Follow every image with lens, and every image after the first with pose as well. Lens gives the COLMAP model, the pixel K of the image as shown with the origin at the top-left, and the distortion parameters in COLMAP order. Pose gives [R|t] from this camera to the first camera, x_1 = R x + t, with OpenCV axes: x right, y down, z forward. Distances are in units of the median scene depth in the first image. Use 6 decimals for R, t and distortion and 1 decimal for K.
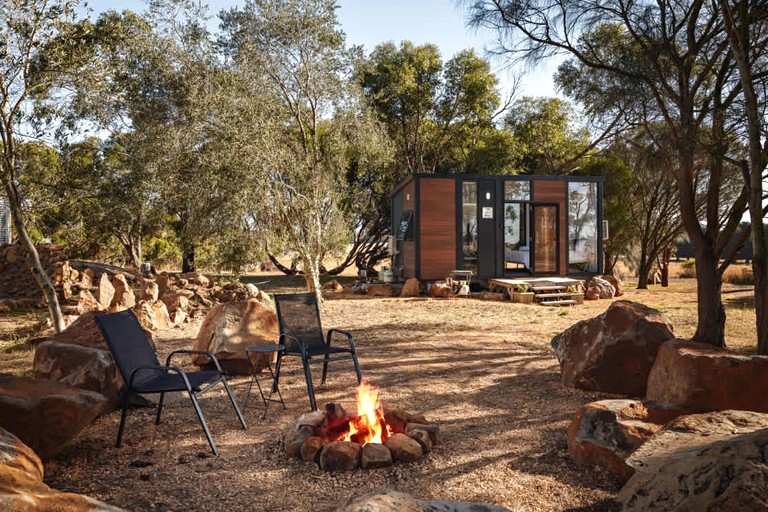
lens RADIAL K [[757.3, 0, 384.0], [0, 757.3, 256.0], [0, 0, 1]] dist [-0.002497, -0.003710]
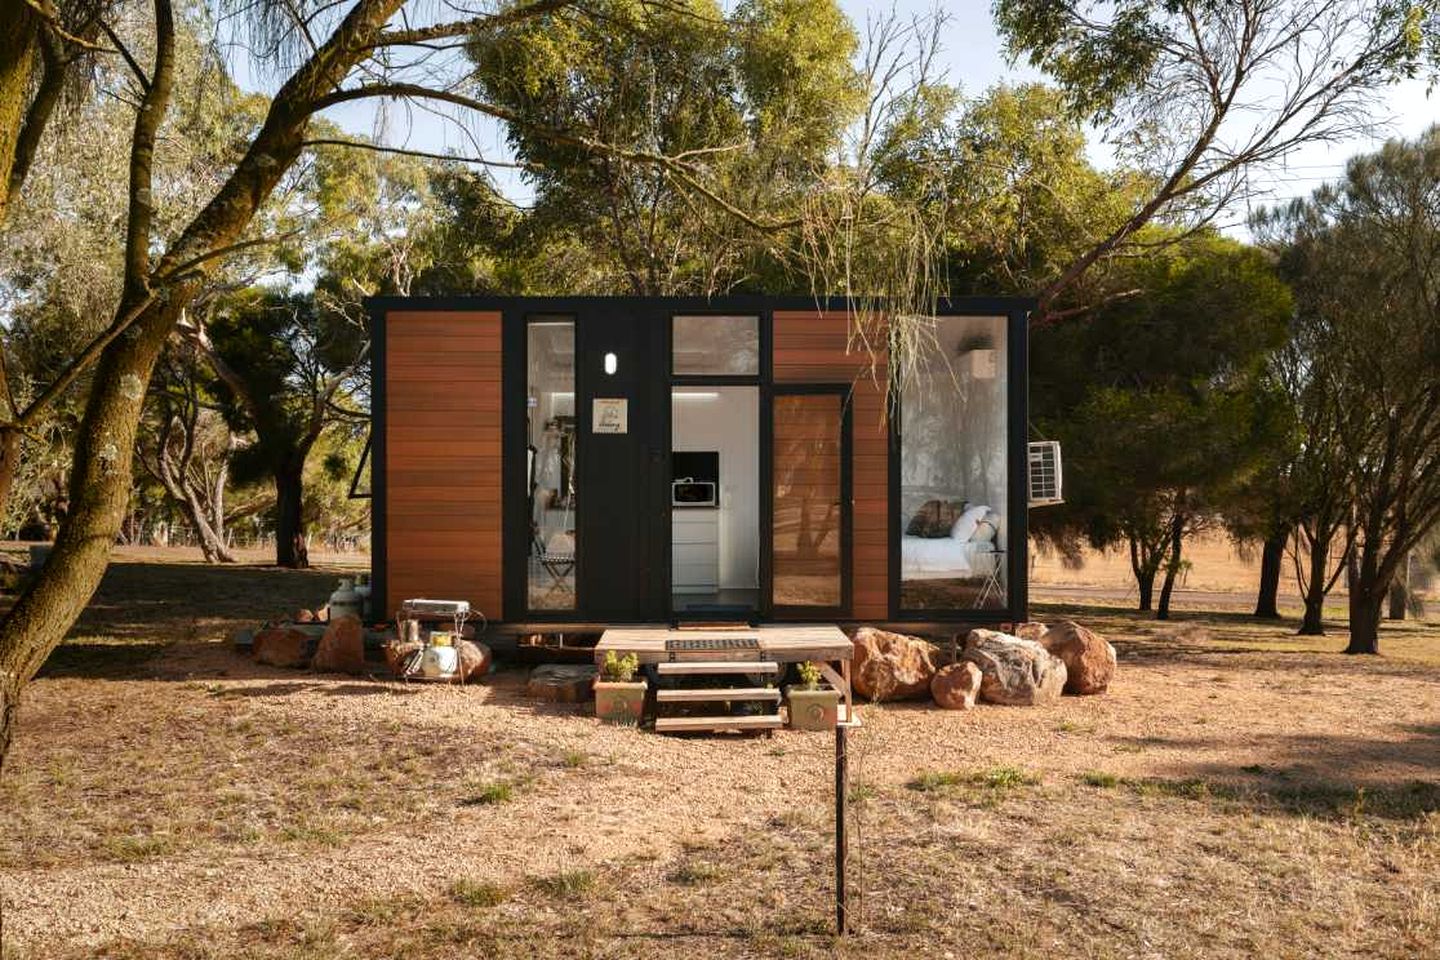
lens RADIAL K [[1420.0, 0, 720.0], [0, 1420.0, 480.0], [0, 0, 1]] dist [-0.002497, -0.003710]
pose [[0.955133, 0.010221, -0.296001, 0.358089], [-0.019493, 0.999407, -0.028389, -0.014177], [0.295536, 0.032885, 0.954766, 0.441519]]
